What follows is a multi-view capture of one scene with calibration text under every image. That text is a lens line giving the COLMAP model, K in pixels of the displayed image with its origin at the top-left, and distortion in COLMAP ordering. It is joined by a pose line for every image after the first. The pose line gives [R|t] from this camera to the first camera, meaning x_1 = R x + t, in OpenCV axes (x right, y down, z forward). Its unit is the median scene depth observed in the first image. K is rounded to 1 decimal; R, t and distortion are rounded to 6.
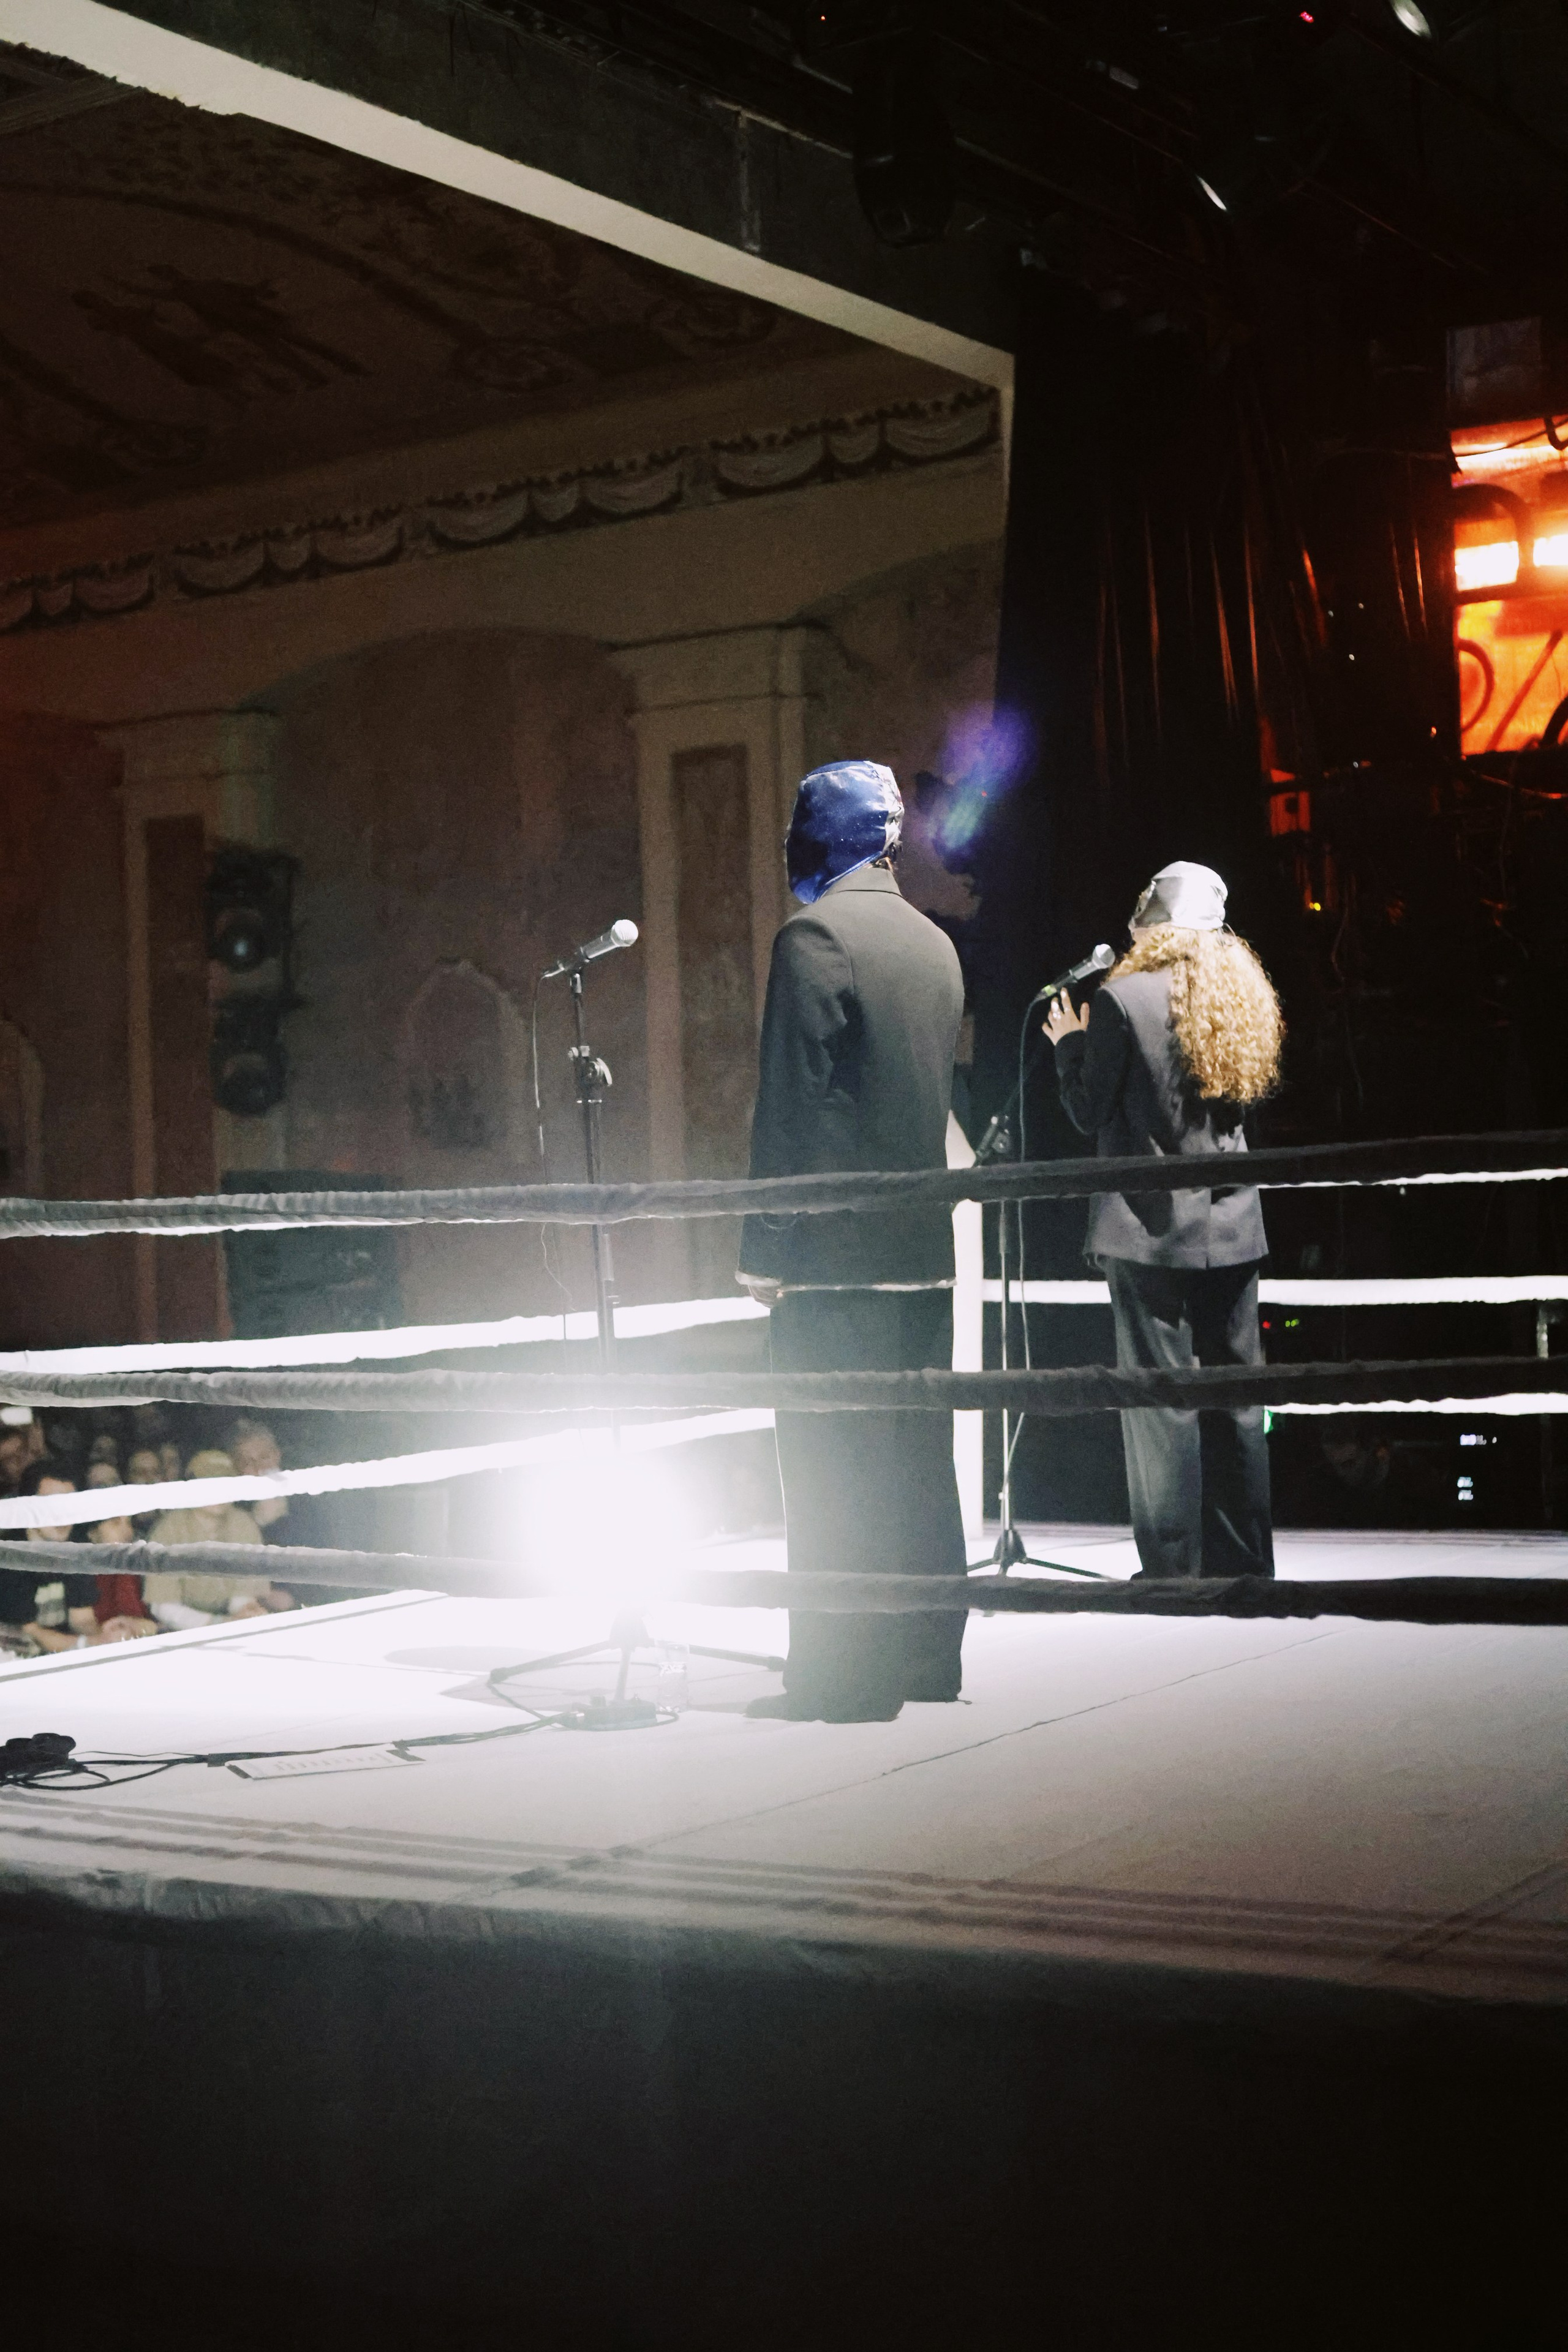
lens RADIAL K [[3585.5, 0, 784.0], [0, 3585.5, 1176.0], [0, 0, 1]] dist [-0.007368, 0.017297]
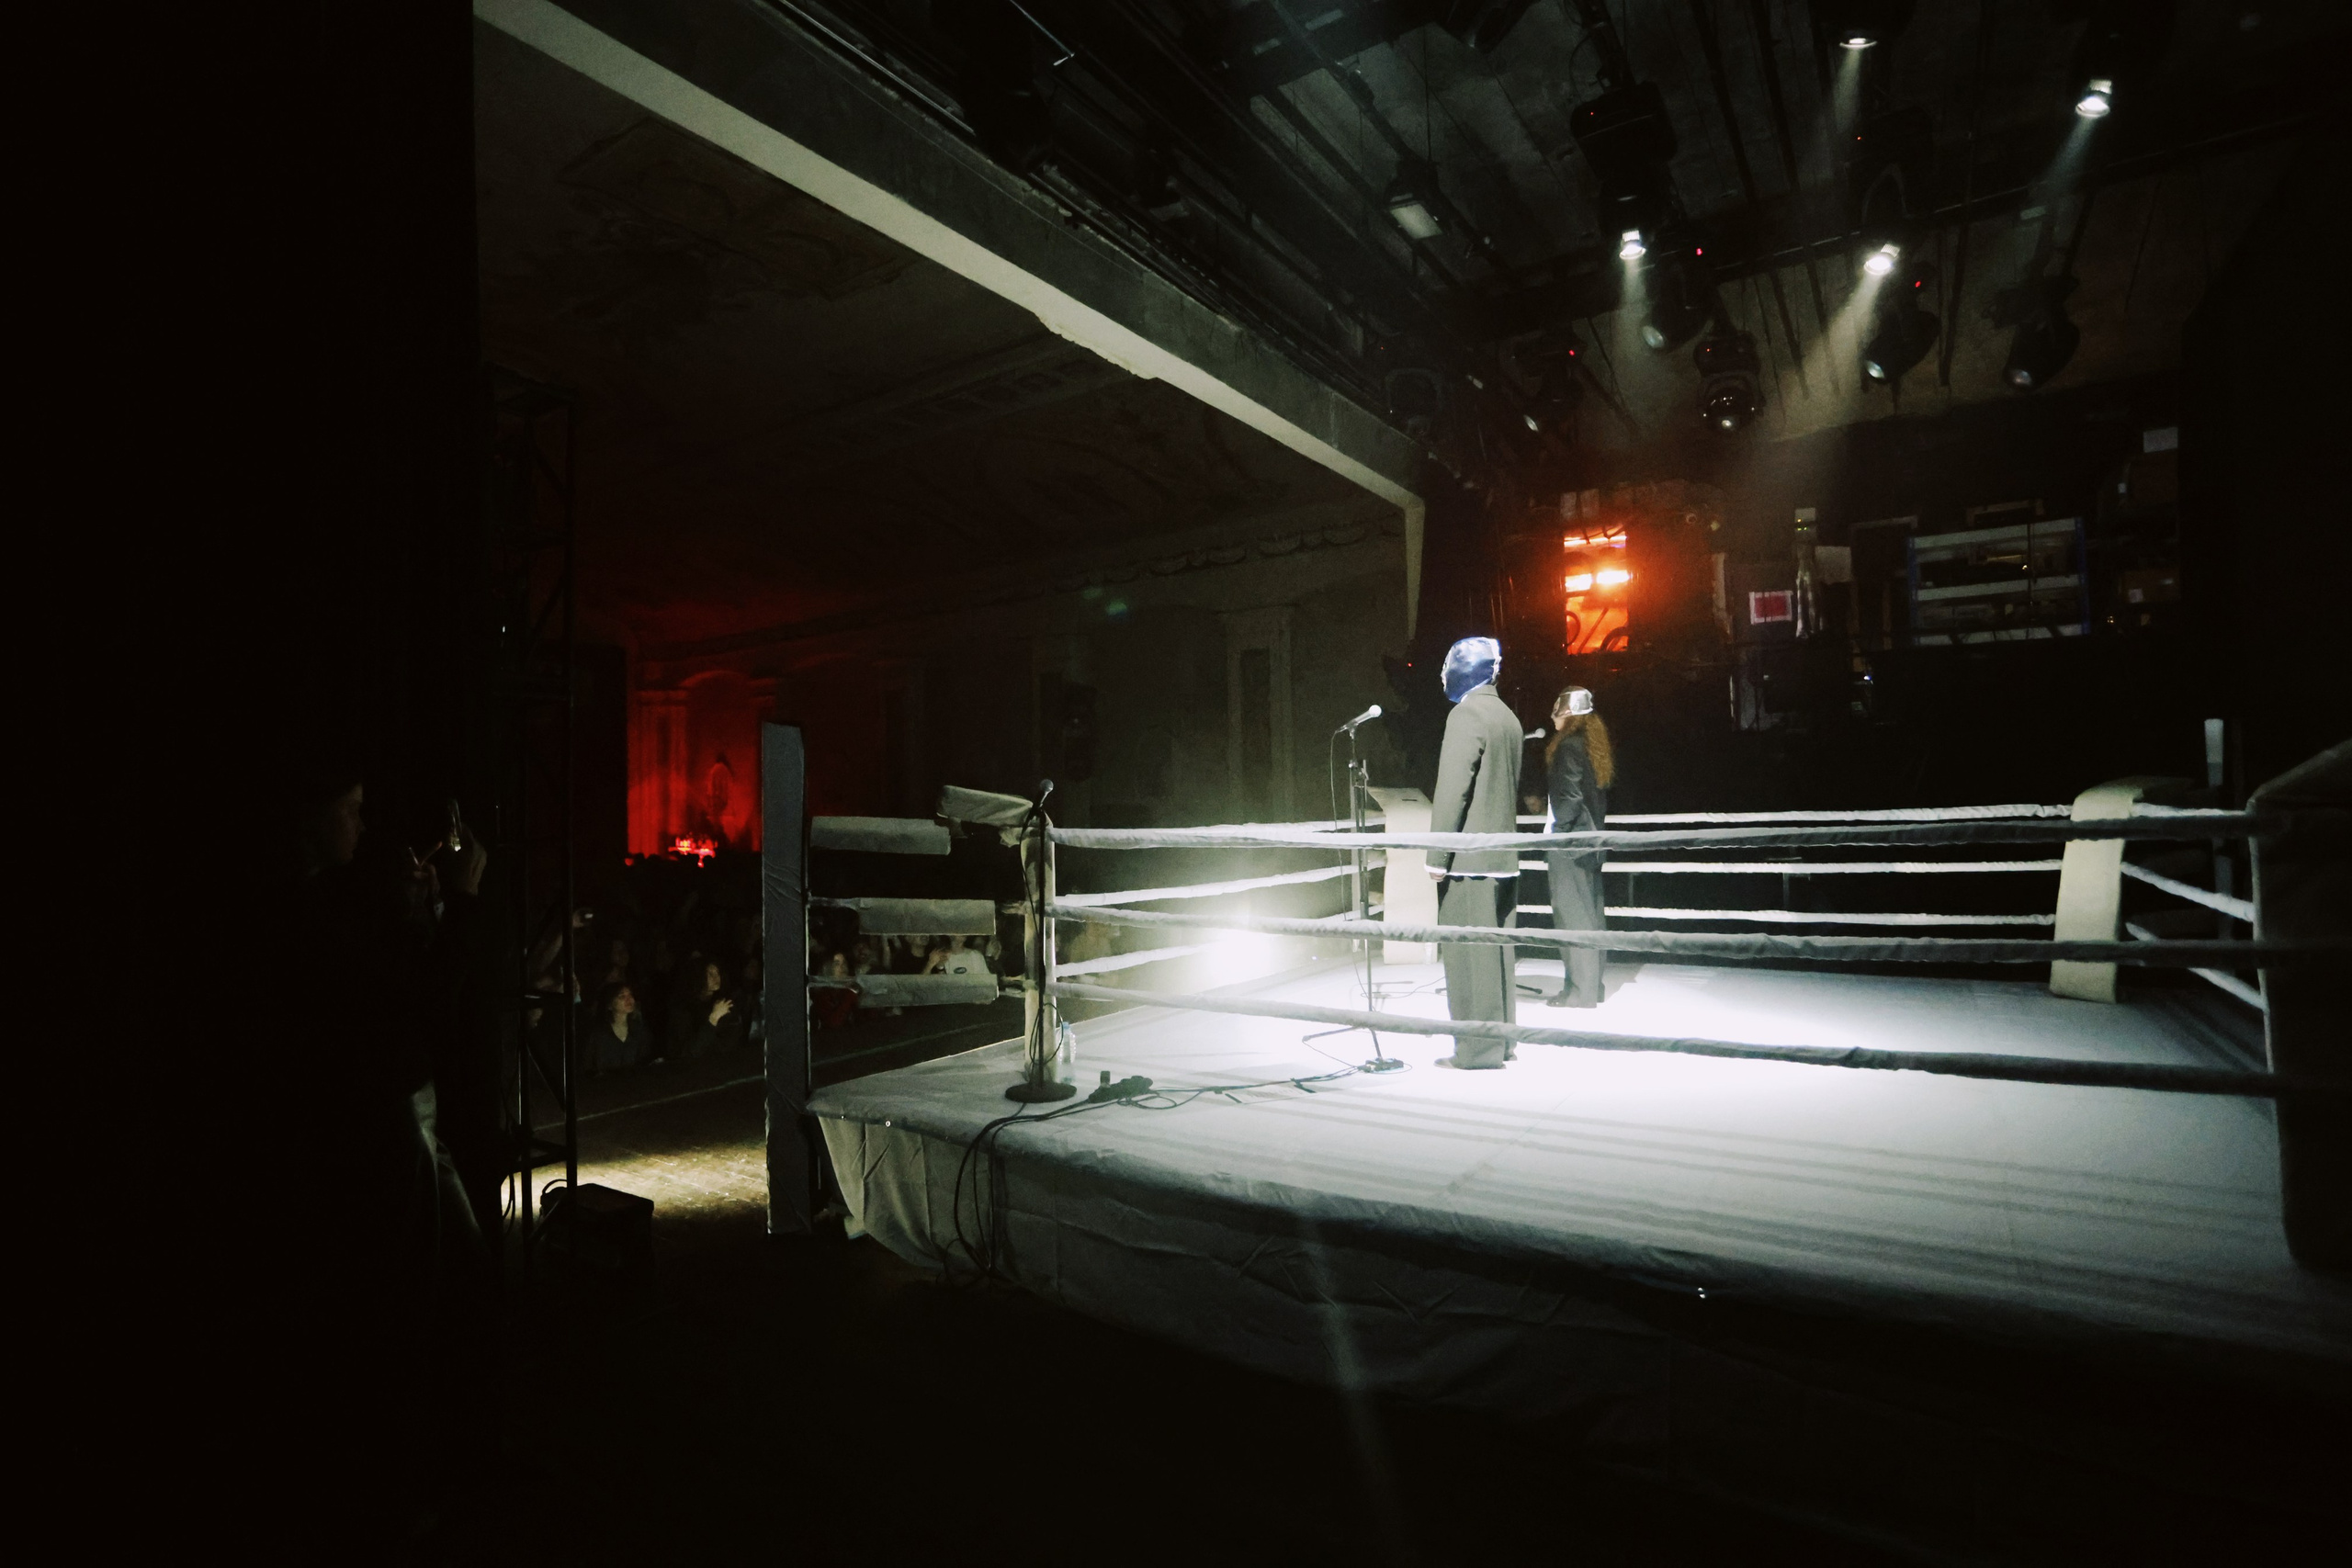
lens RADIAL K [[1128.6, 0, 1176.0], [0, 1128.6, 784.0], [0, 0, 1]] dist [-0.000707, -0.000051]
pose [[0.999770, 0.017090, 0.012961, -0.126786], [-0.016916, 0.999768, -0.013369, -0.007555], [-0.013186, 0.013147, 0.999827, 0.207073]]
